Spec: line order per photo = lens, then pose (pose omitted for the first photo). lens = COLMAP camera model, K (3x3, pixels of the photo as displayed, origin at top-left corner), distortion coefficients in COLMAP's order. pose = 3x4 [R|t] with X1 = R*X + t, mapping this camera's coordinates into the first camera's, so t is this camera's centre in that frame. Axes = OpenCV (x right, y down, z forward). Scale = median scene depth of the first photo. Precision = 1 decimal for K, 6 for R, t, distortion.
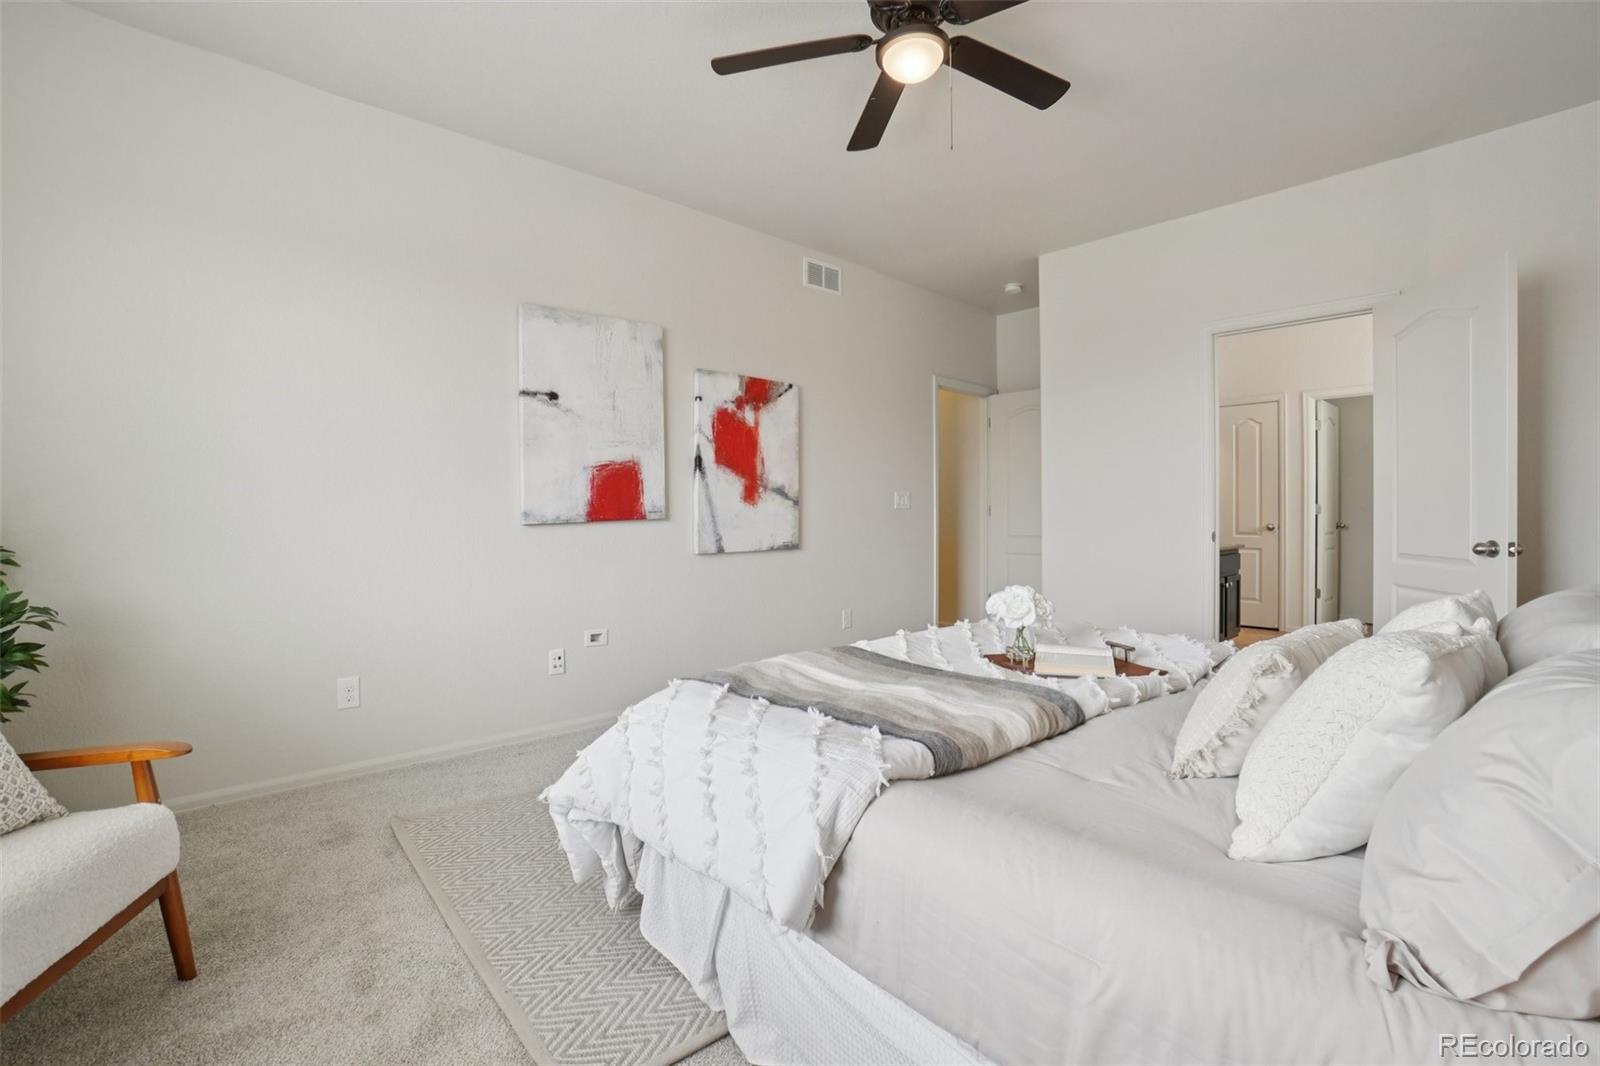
lens RADIAL K [[699.8, 0, 804.3], [0, 699.8, 522.6], [0, 0, 1]] dist [-0.021109, -0.000080]
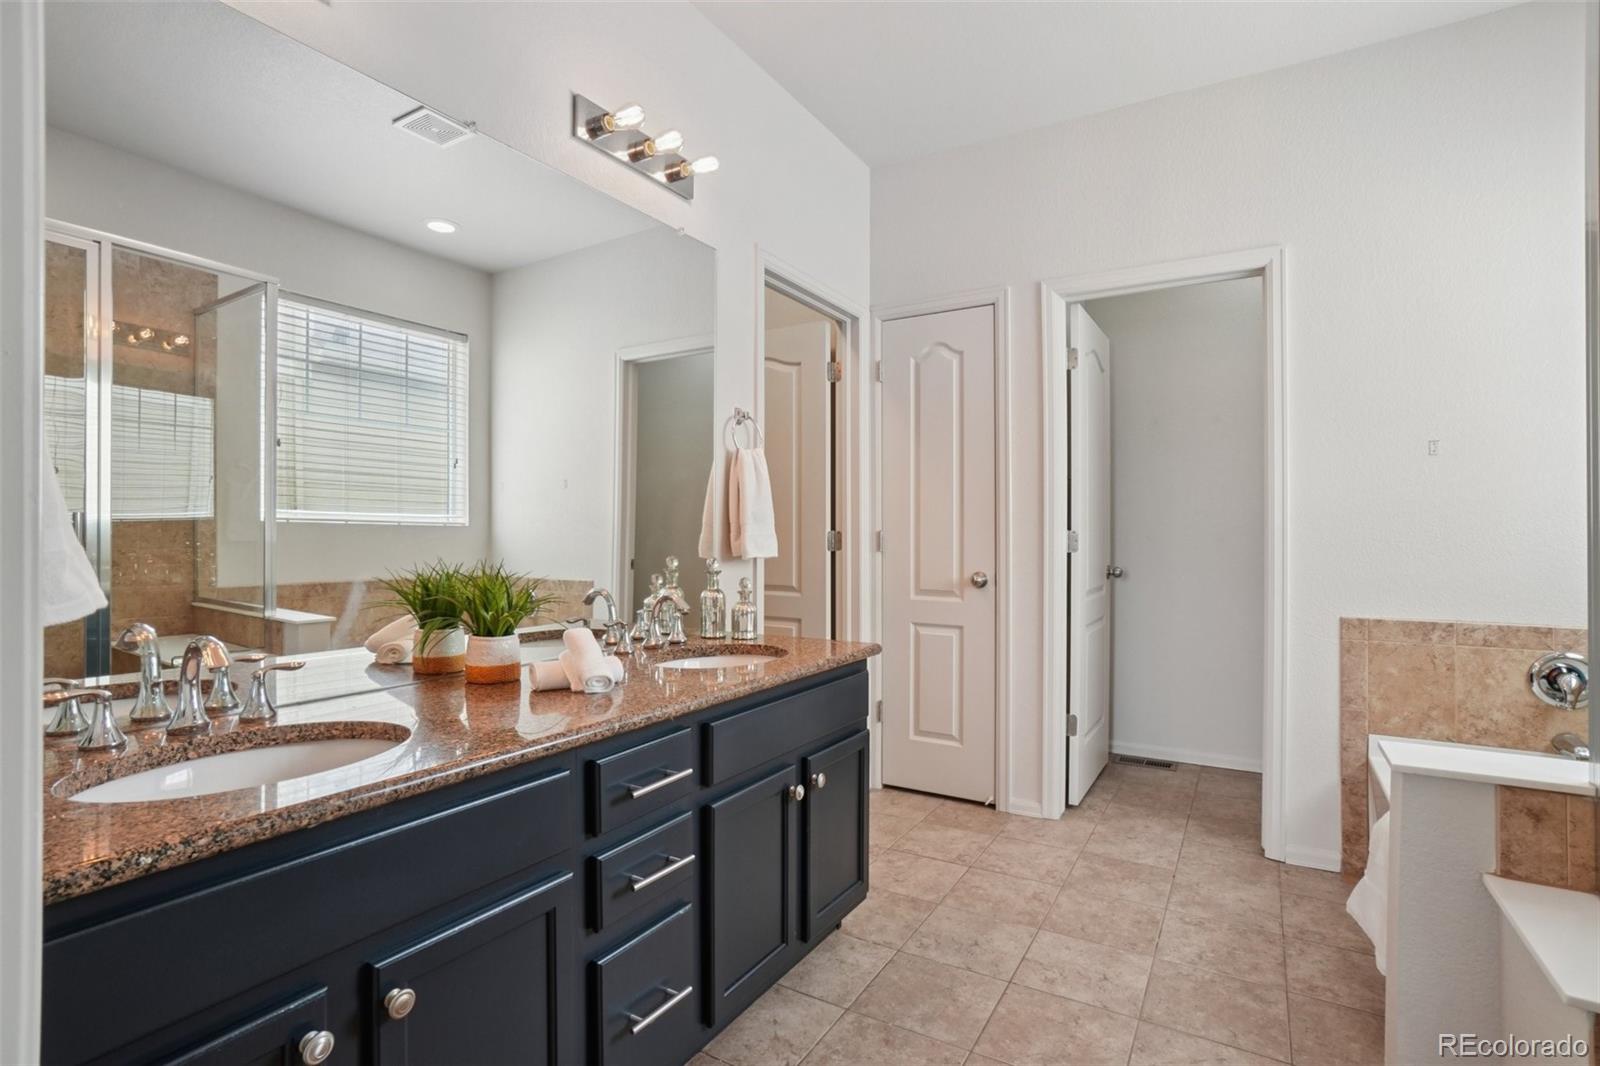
lens RADIAL K [[736.0, 0, 797.9], [0, 736.0, 537.5], [0, 0, 1]] dist [0.000337, 0.000016]
pose [[0.966752, 0.000118, 0.255717, 0.430172], [0.001541, 0.999979, -0.006286, -0.018220], [-0.255713, 0.006471, 0.966731, 0.557953]]
